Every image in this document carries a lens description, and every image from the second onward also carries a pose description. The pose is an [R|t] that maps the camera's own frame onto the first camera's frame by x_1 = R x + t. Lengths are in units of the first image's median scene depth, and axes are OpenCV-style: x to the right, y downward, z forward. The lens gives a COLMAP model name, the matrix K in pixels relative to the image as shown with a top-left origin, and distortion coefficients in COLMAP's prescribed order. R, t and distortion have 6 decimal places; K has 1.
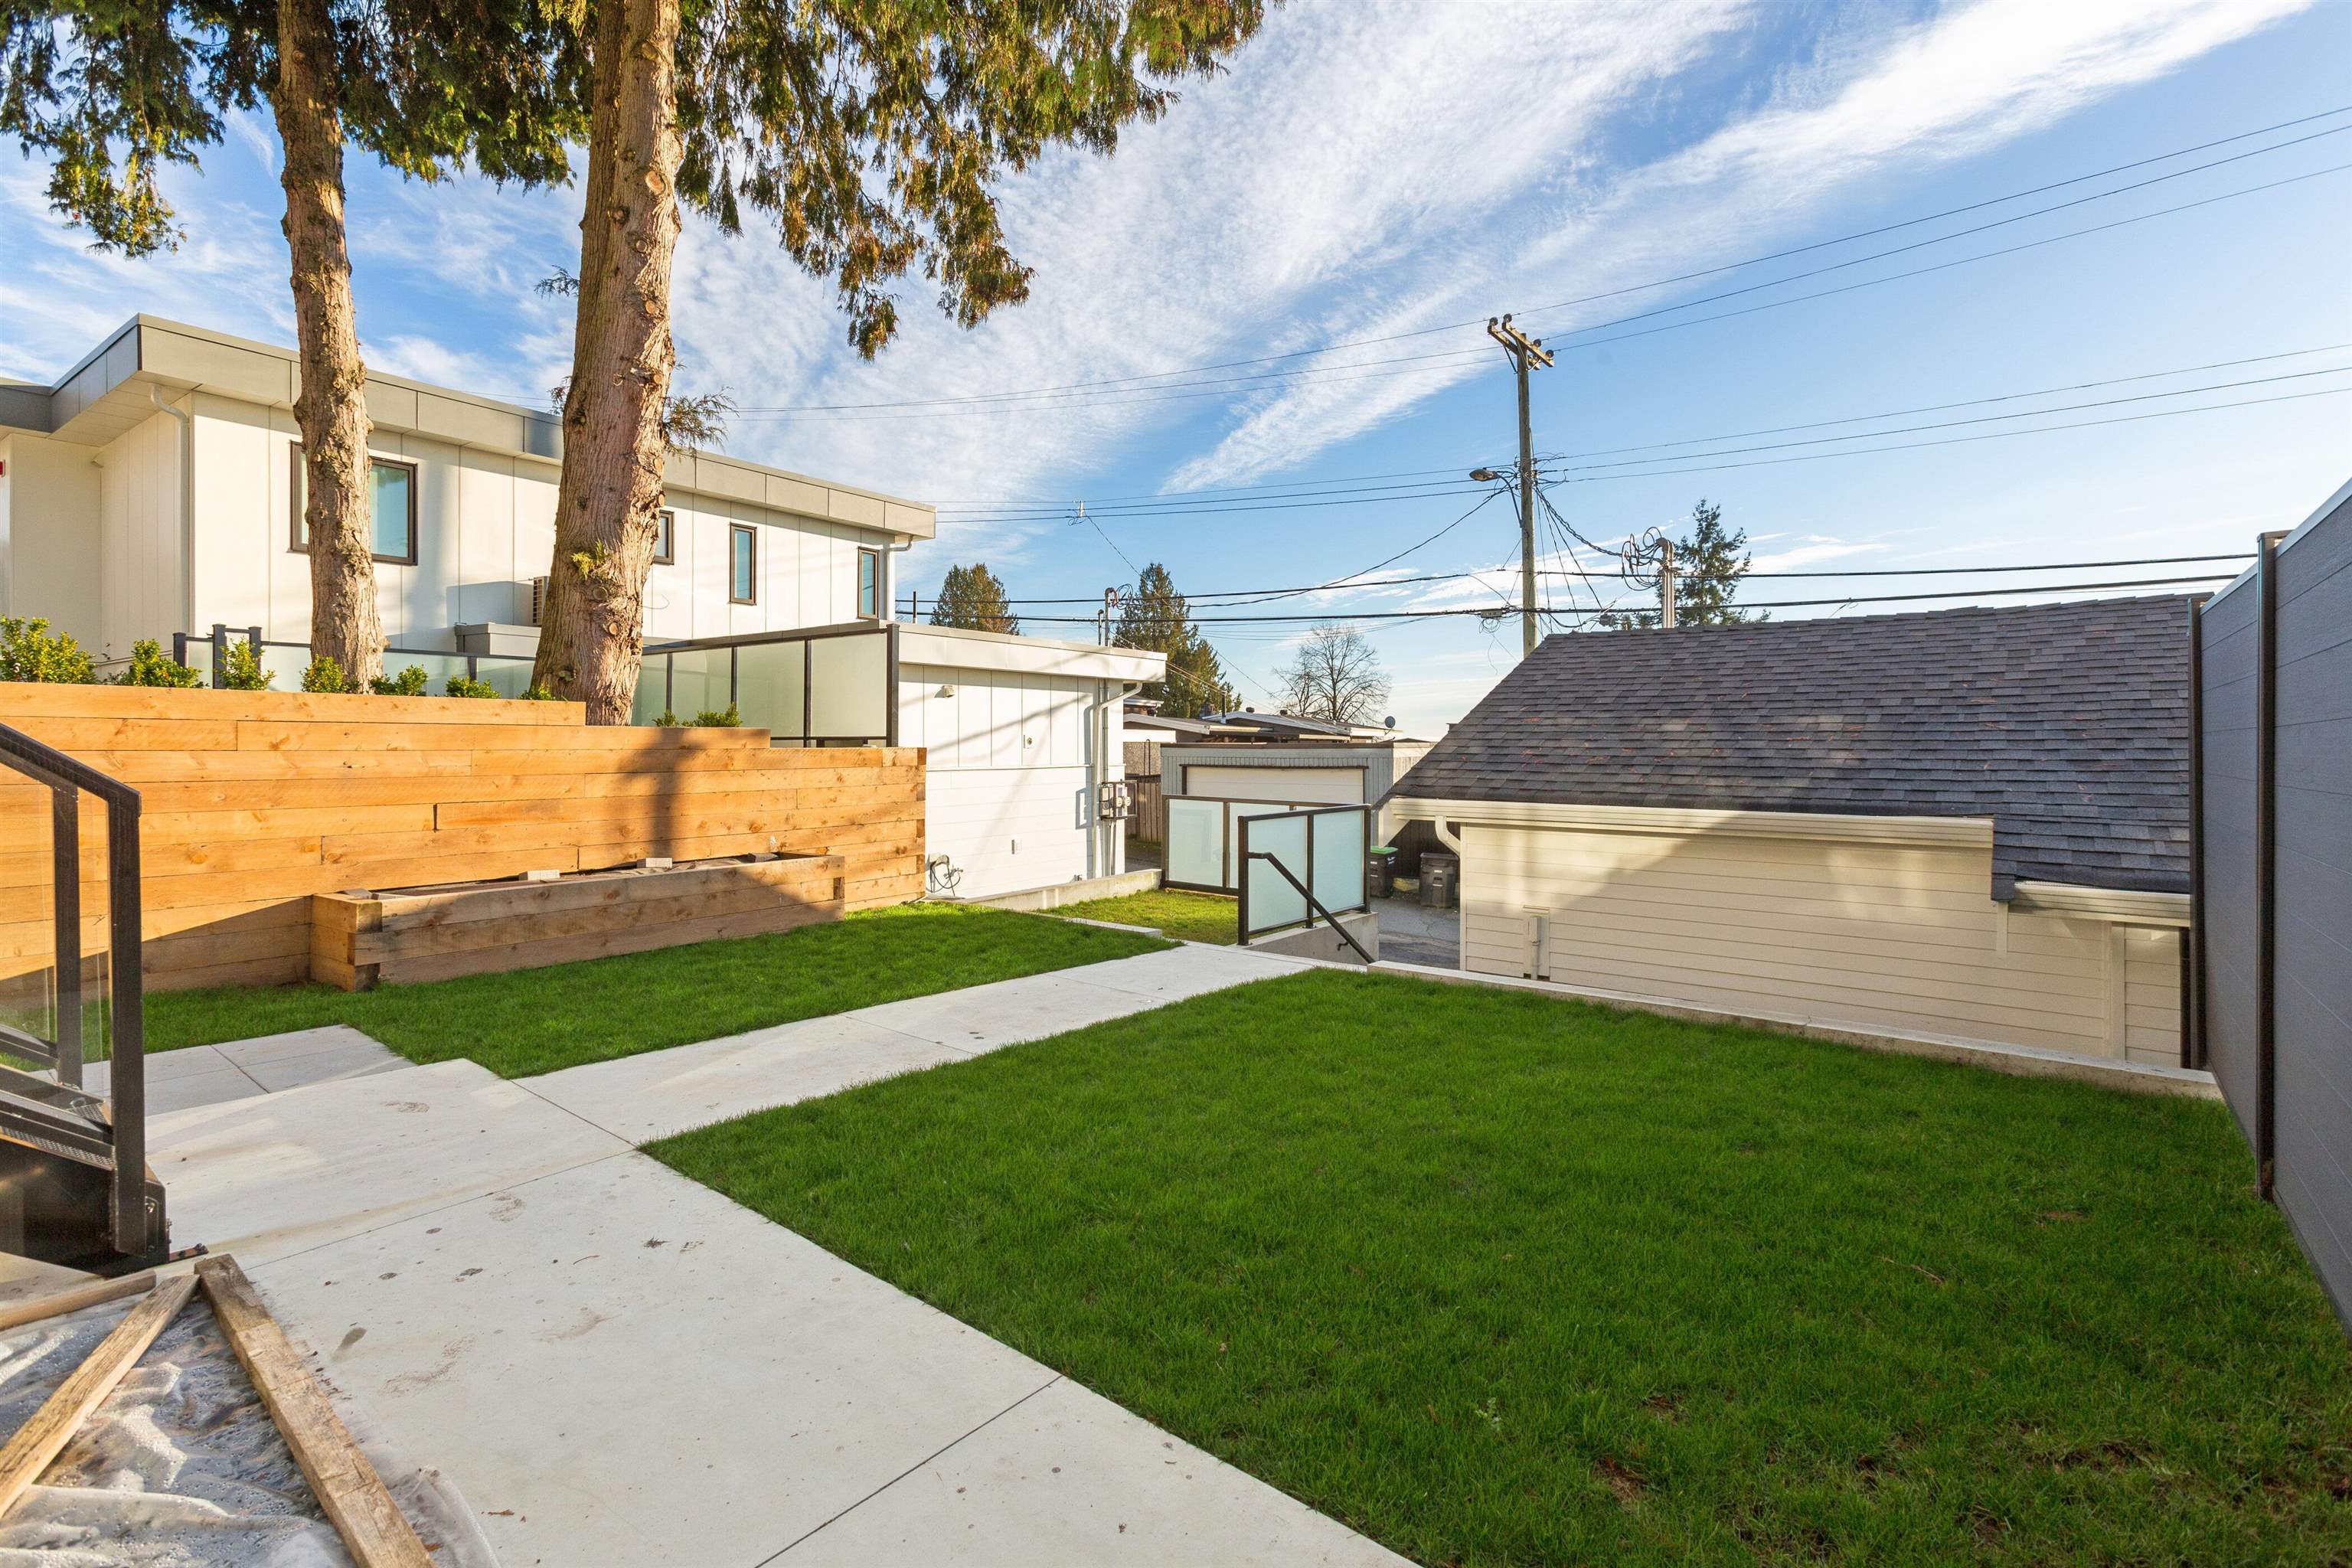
lens RADIAL K [[1065.0, 0, 1184.4], [0, 1065.0, 763.9], [0, 0, 1]] dist [-0.014582, 0.004384]
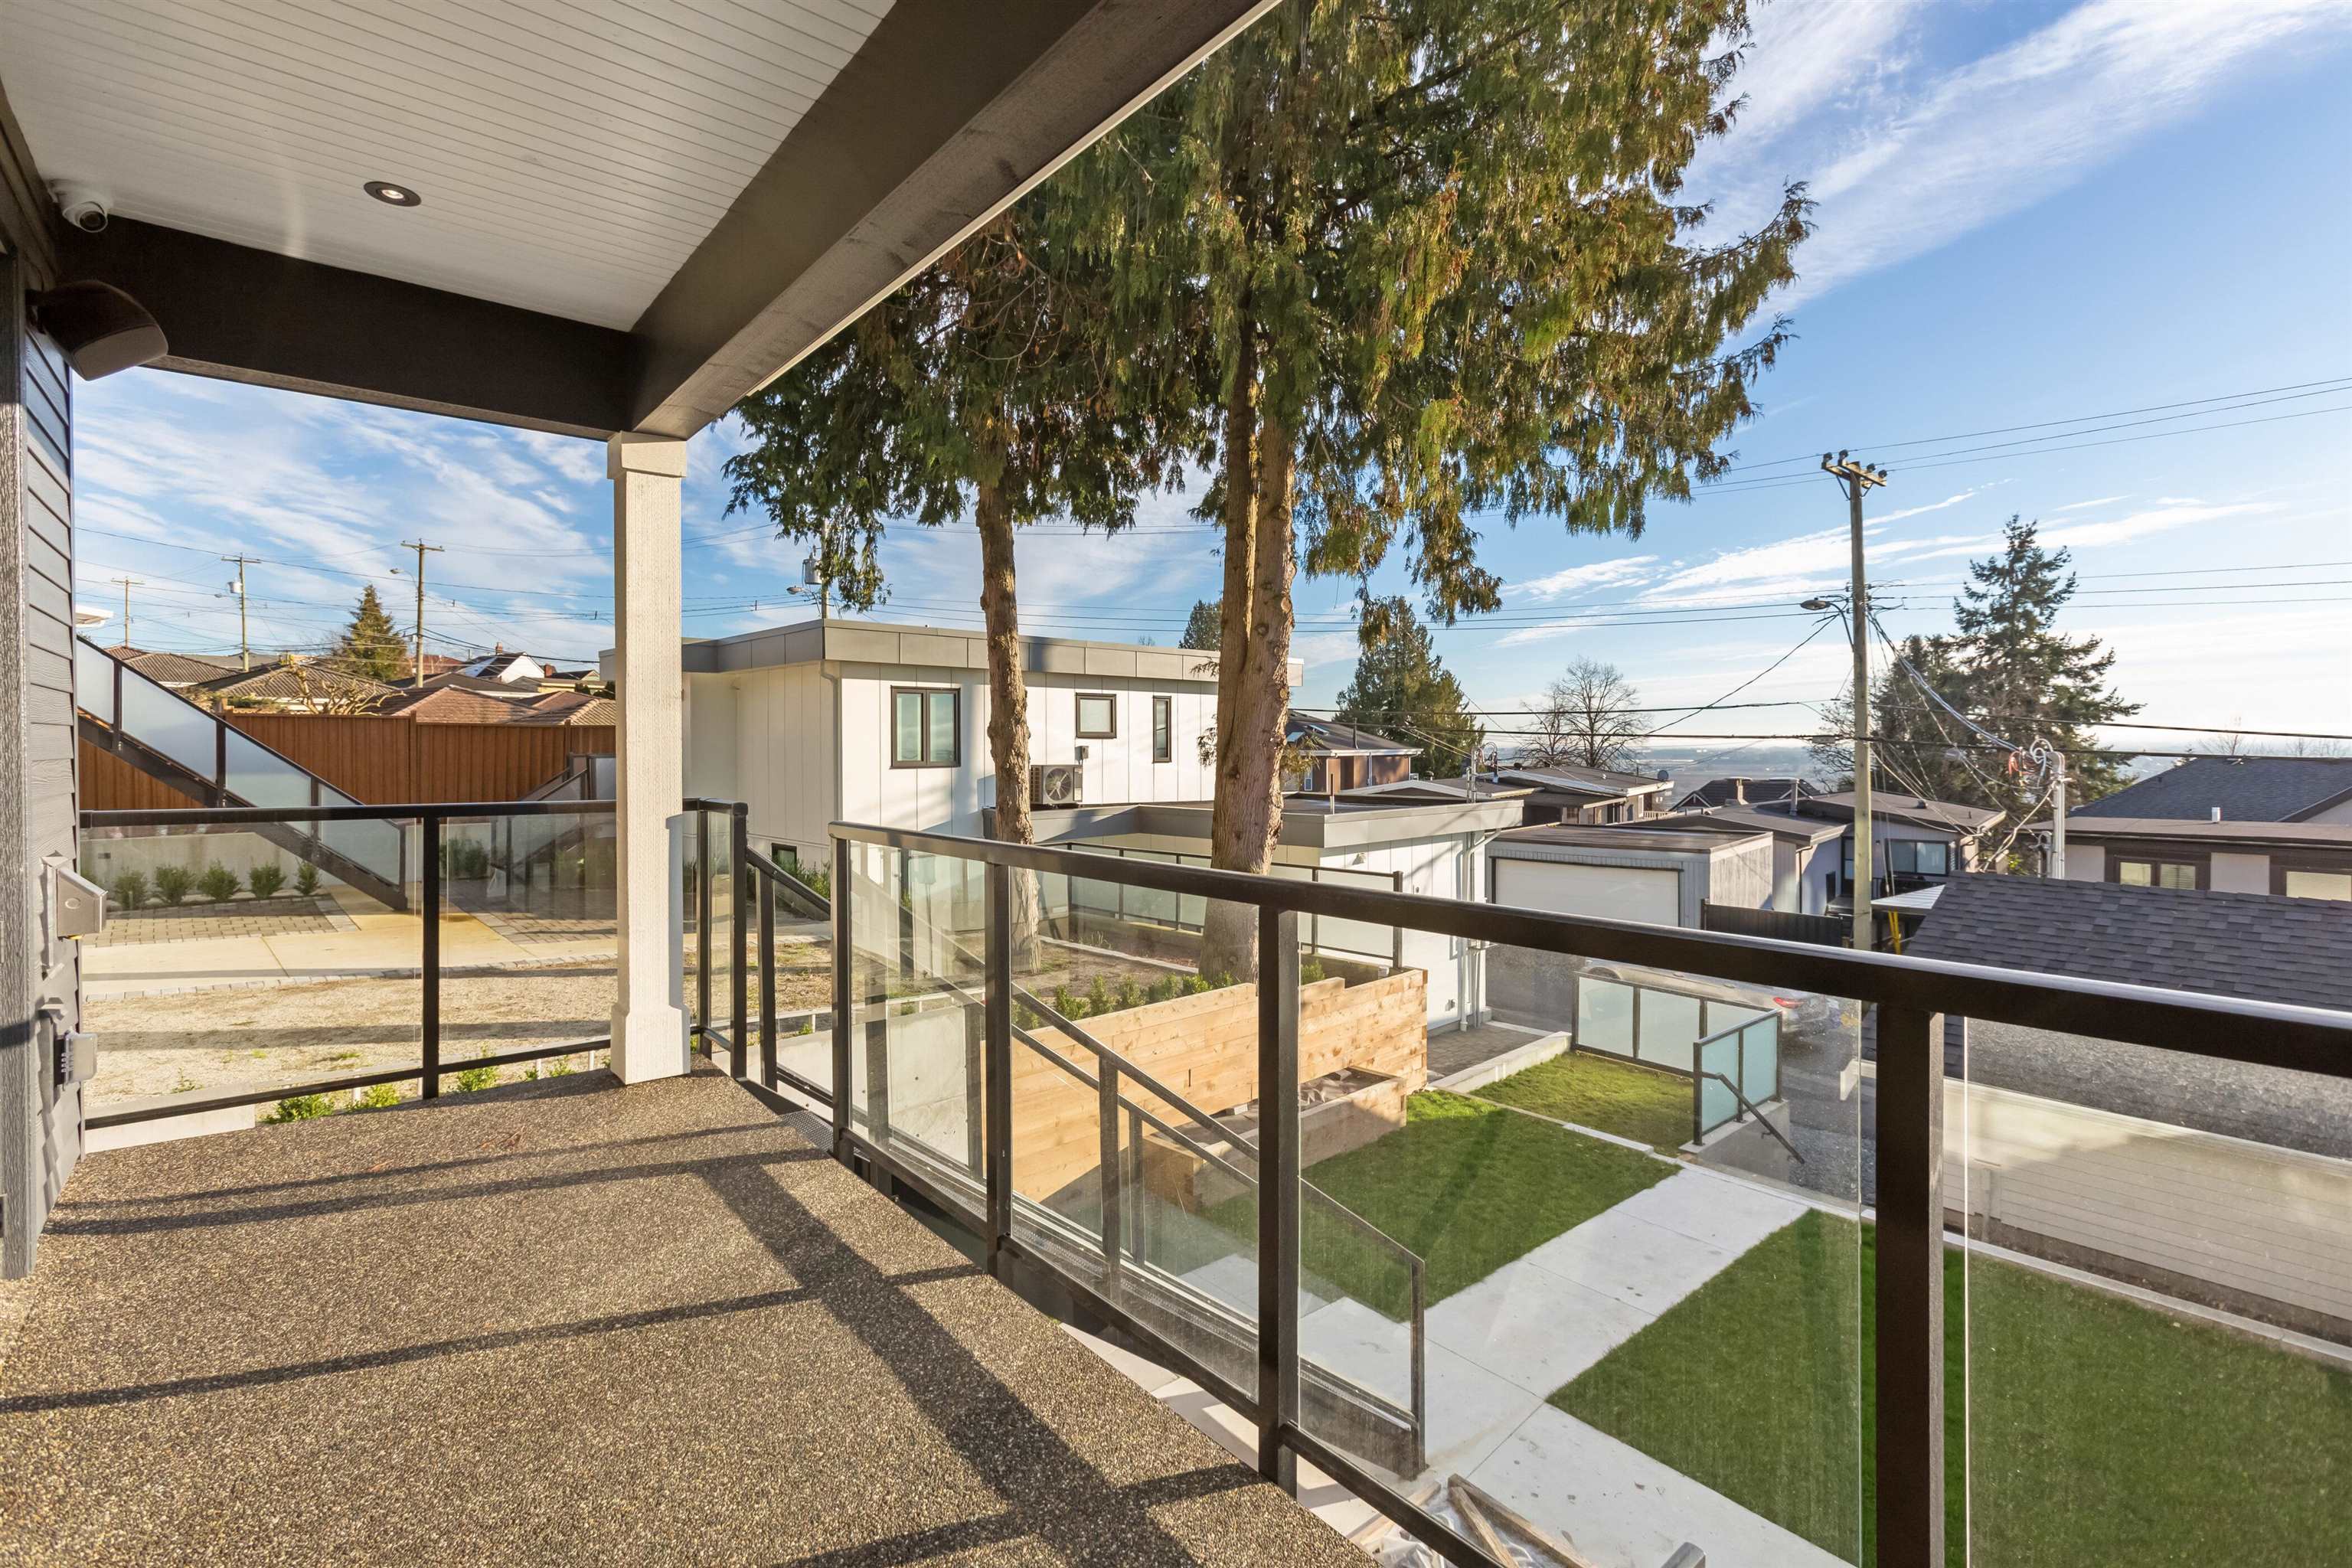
lens RADIAL K [[1065.0, 0, 1162.4], [0, 1065.0, 764.0], [0, 0, 1]] dist [-0.014582, 0.004384]
pose [[0.977908, -0.000024, -0.209038, -0.269478], [0.000831, 0.999993, 0.003774, -0.254283], [0.209036, -0.003864, 0.977900, -0.312337]]
